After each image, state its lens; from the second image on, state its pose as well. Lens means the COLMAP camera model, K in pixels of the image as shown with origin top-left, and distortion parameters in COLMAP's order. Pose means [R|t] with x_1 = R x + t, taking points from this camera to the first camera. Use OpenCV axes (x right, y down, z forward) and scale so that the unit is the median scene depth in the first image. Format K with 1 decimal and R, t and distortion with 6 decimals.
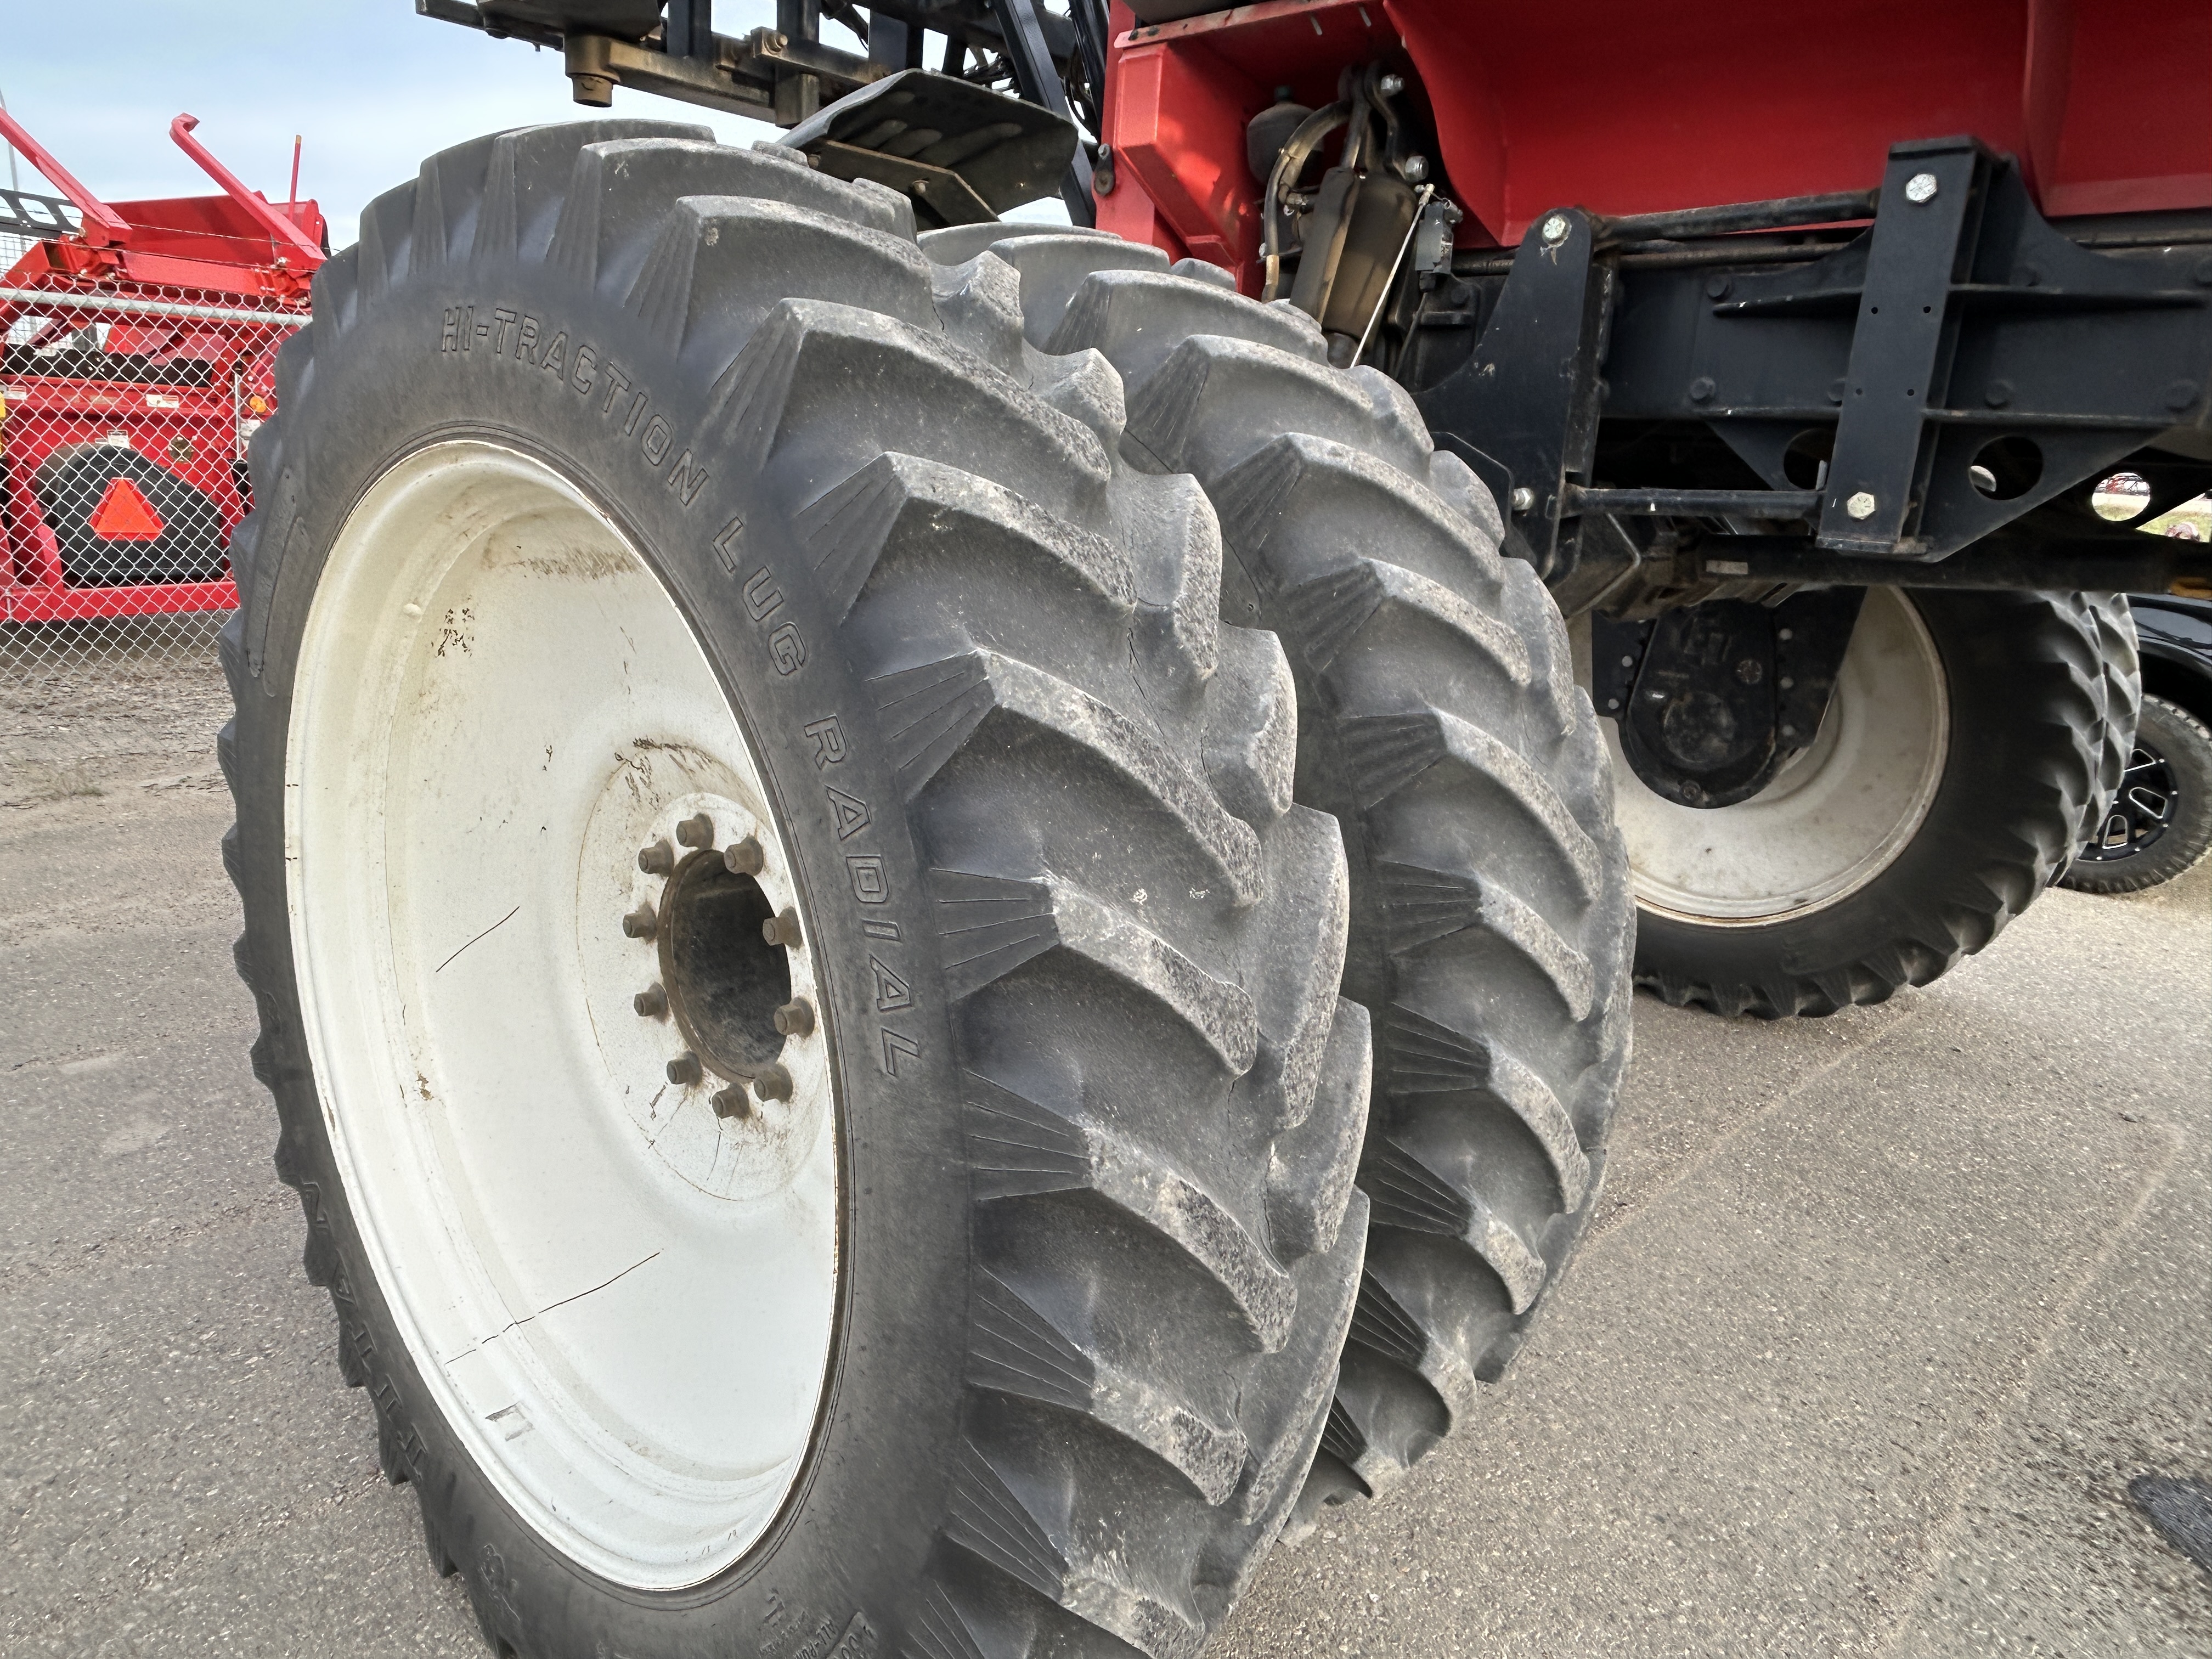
lens RADIAL K [[1402.5, 0, 1106.0], [0, 1402.5, 829.5], [0, 0, 1]] dist [0.006645, -0.000721]
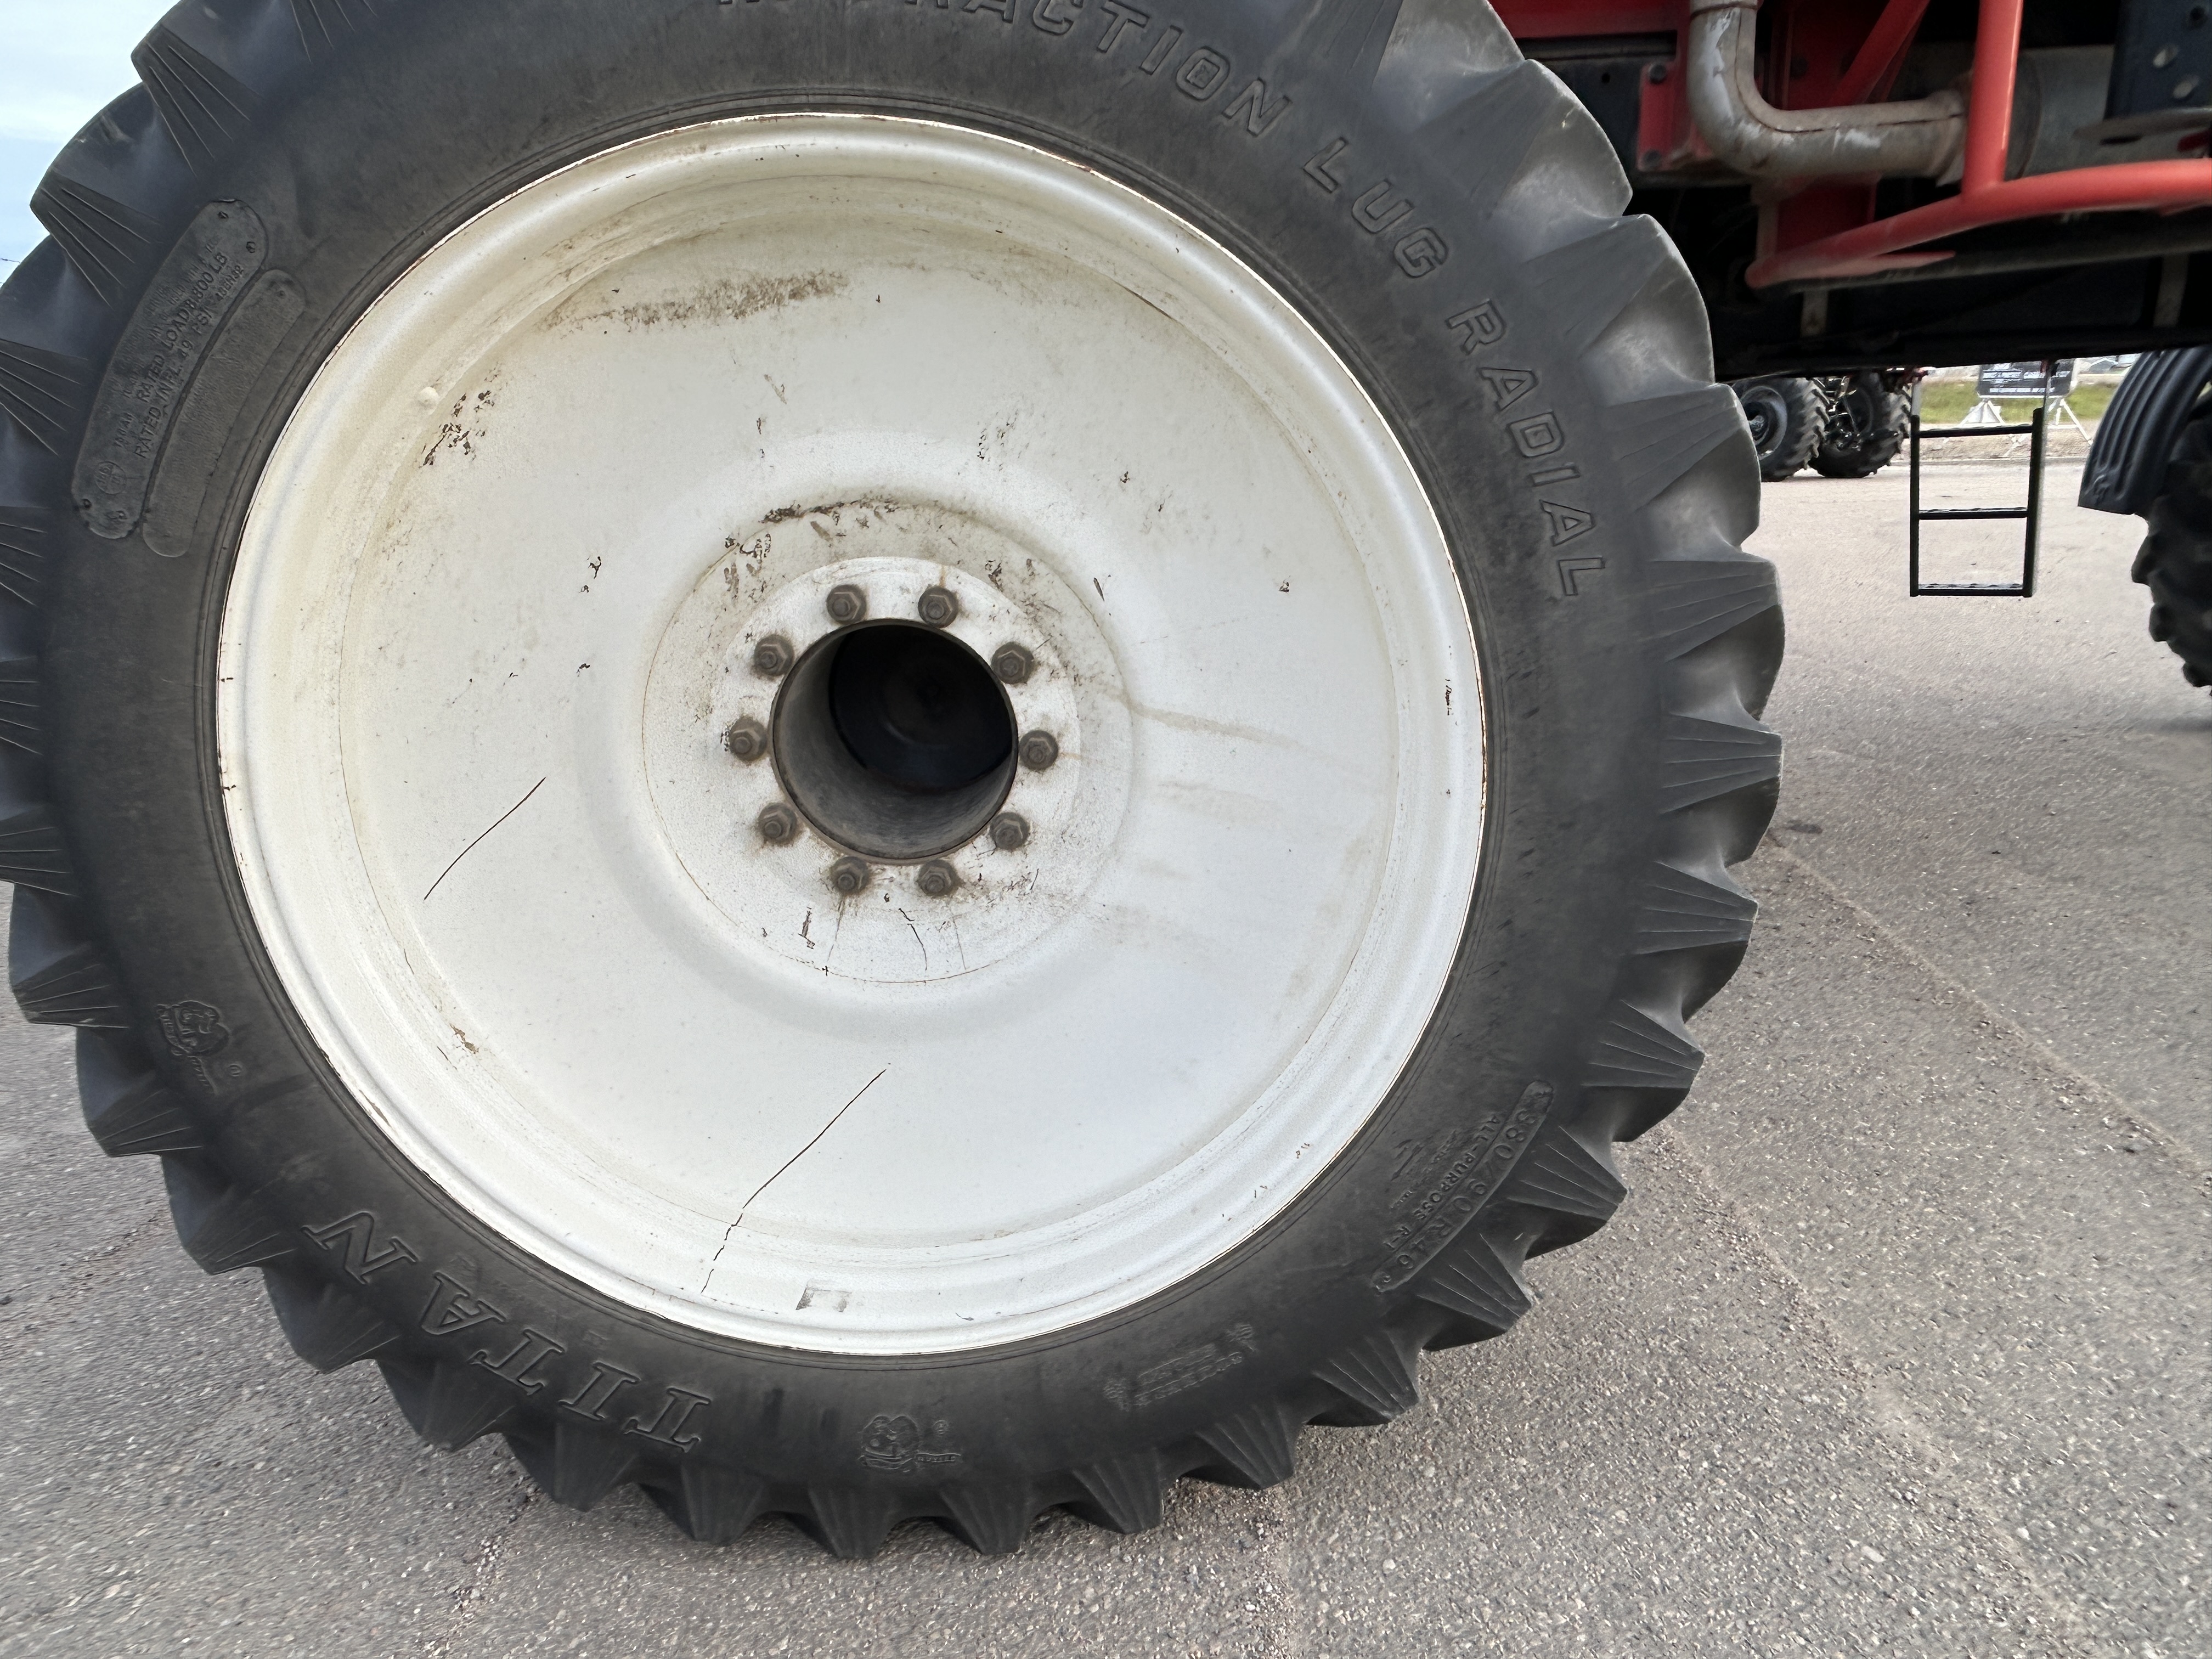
lens RADIAL K [[1402.5, 0, 1106.0], [0, 1402.5, 829.5], [0, 0, 1]] dist [0.006645, -0.000721]
pose [[0.749551, -0.275084, 0.602082, -0.773685], [0.249535, 0.959882, 0.127904, 0.069576], [-0.613112, 0.054370, 0.788123, 0.180090]]
